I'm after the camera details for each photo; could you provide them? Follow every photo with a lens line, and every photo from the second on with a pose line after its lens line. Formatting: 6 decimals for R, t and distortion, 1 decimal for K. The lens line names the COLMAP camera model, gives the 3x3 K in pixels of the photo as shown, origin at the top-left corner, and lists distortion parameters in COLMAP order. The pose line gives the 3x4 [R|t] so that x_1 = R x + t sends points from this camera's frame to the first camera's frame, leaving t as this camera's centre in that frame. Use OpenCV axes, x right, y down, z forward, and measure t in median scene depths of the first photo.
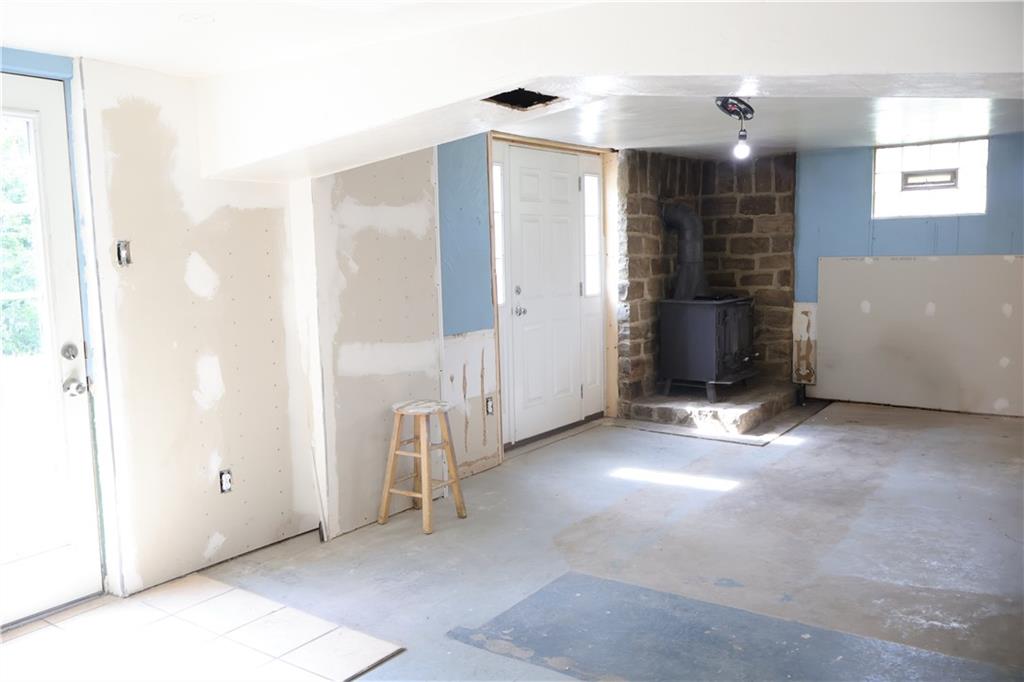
lens RADIAL K [[848.2, 0, 512.1], [0, 848.2, 339.7], [0, 0, 1]] dist [-0.001891, -0.005715]
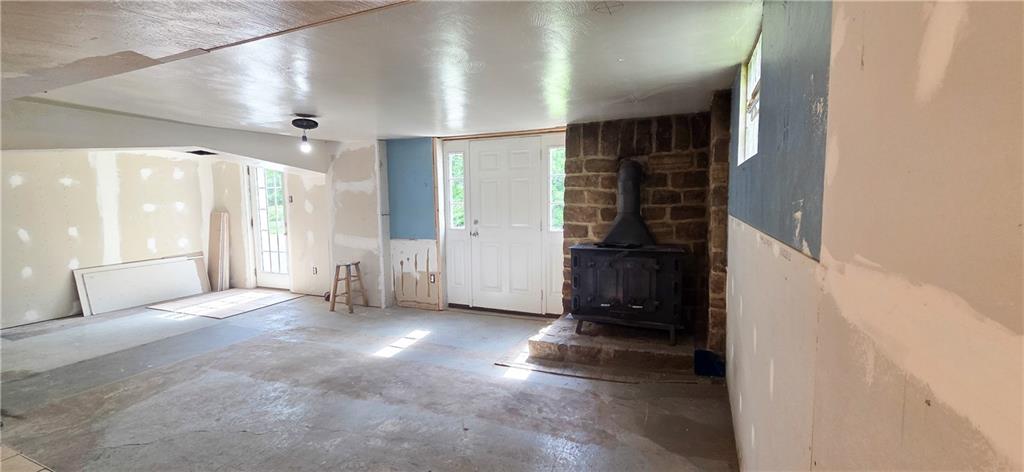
lens RADIAL K [[420.2, 0, 513.1], [0, 420.2, 235.0], [0, 0, 1]] dist [0.007281, 0.000001]
pose [[0.214800, 0.108310, -0.970634, 0.957817], [-0.097964, 0.991209, 0.088927, -0.127620], [0.971732, 0.075986, 0.223522, 0.965469]]
